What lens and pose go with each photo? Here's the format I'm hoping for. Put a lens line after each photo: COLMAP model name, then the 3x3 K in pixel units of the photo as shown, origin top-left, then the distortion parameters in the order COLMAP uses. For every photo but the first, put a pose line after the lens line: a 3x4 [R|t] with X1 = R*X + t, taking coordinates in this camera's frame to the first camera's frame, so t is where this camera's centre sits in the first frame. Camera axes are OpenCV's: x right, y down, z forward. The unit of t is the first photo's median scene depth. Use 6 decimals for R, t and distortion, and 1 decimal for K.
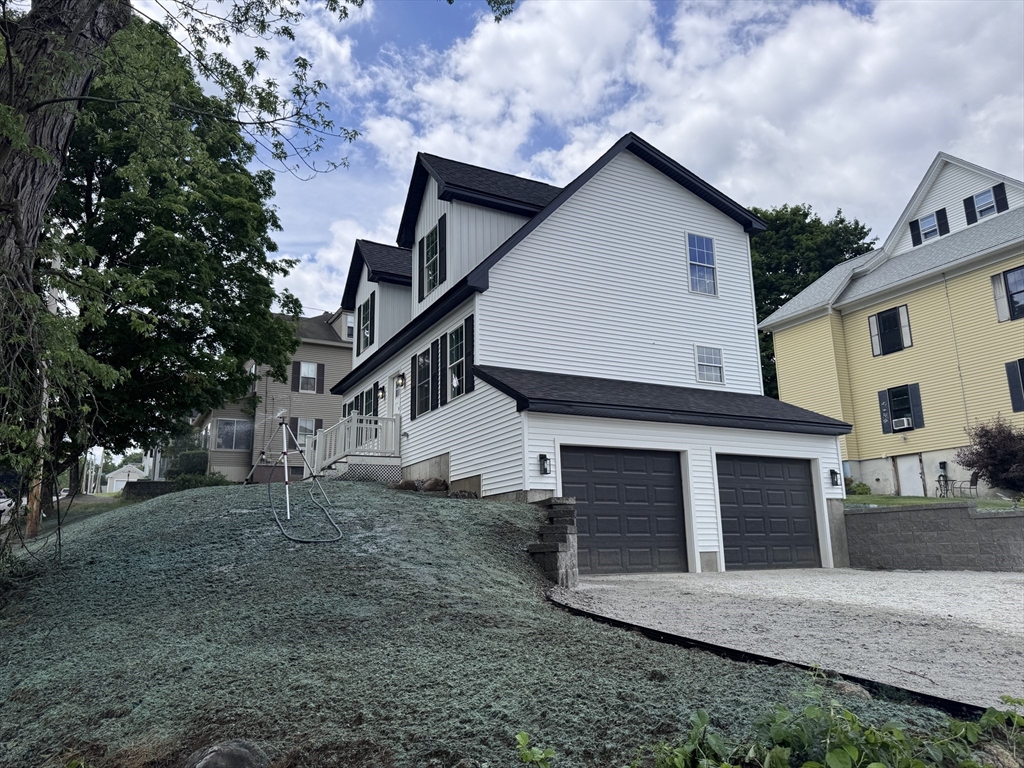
lens RADIAL K [[724.1, 0, 509.6], [0, 724.1, 388.6], [0, 0, 1]] dist [0.057004, -0.073253]
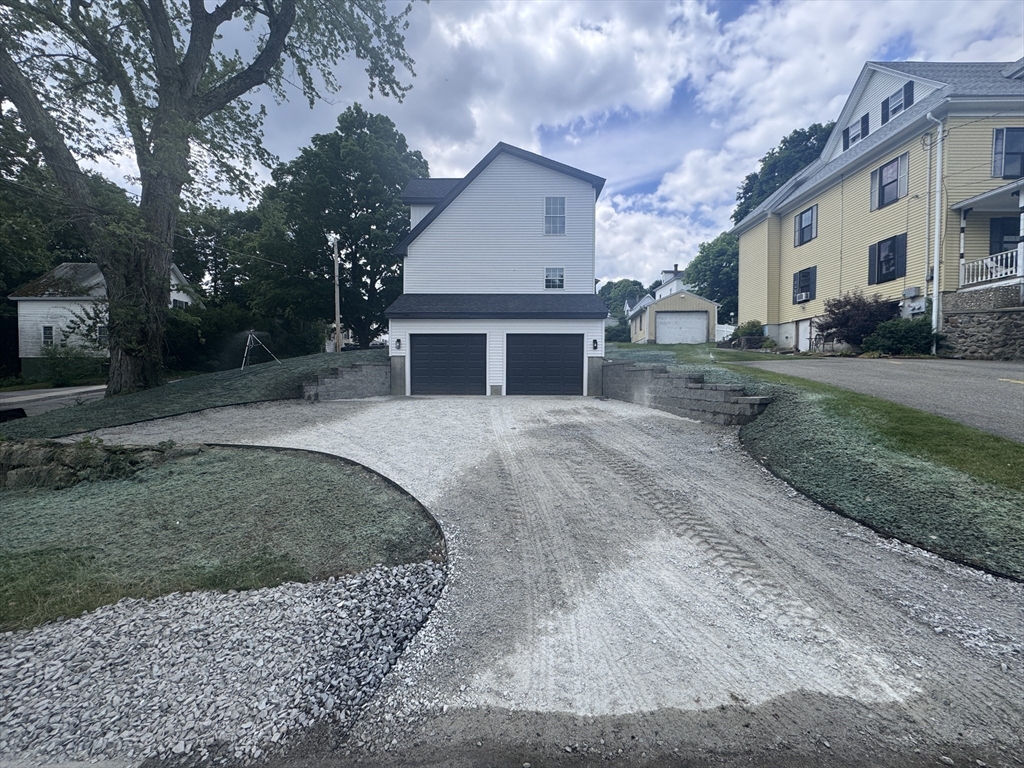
lens RADIAL K [[413.6, 0, 509.5], [0, 413.6, 384.9], [0, 0, 1]] dist [-0.002033, -0.000554]
pose [[0.883200, 0.031821, -0.467916, 0.417200], [0.083159, 0.971261, 0.223017, -0.010910], [0.461565, -0.235880, 0.855171, 0.035686]]
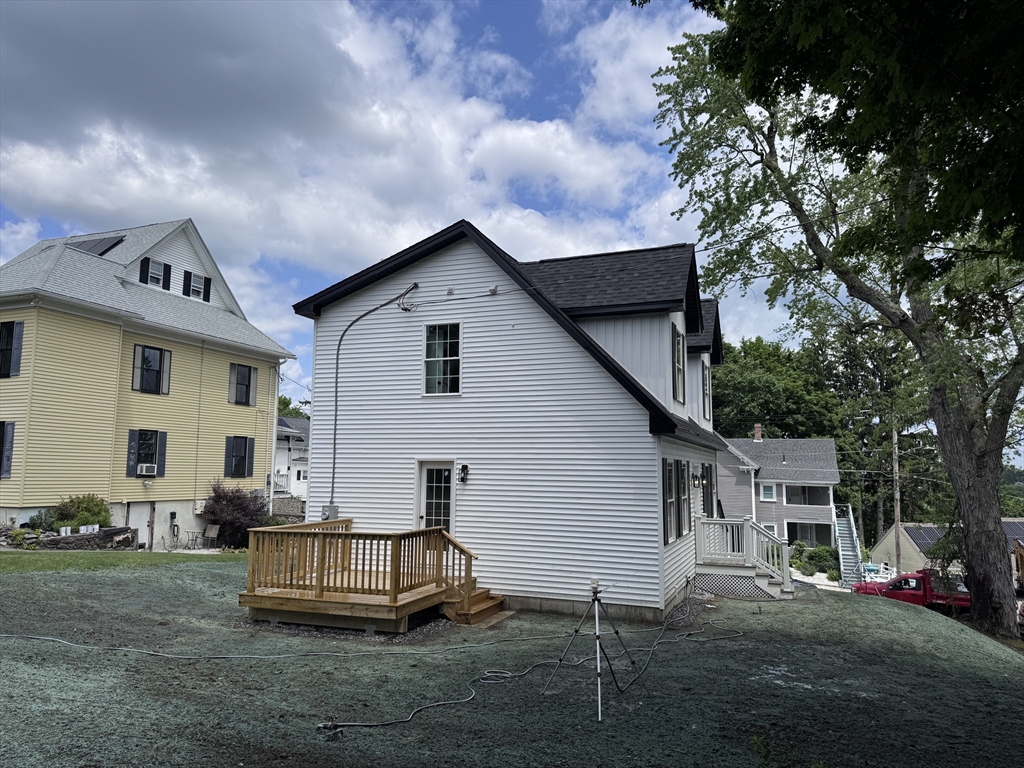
lens RADIAL K [[724.1, 0, 511.4], [0, 724.1, 382.6], [0, 0, 1]] dist [0.057004, -0.073253]
pose [[-0.666891, 0.103320, 0.737957, -0.507710], [-0.161677, 0.946686, -0.278651, 0.130449], [-0.727404, -0.305140, -0.614632, 1.281113]]
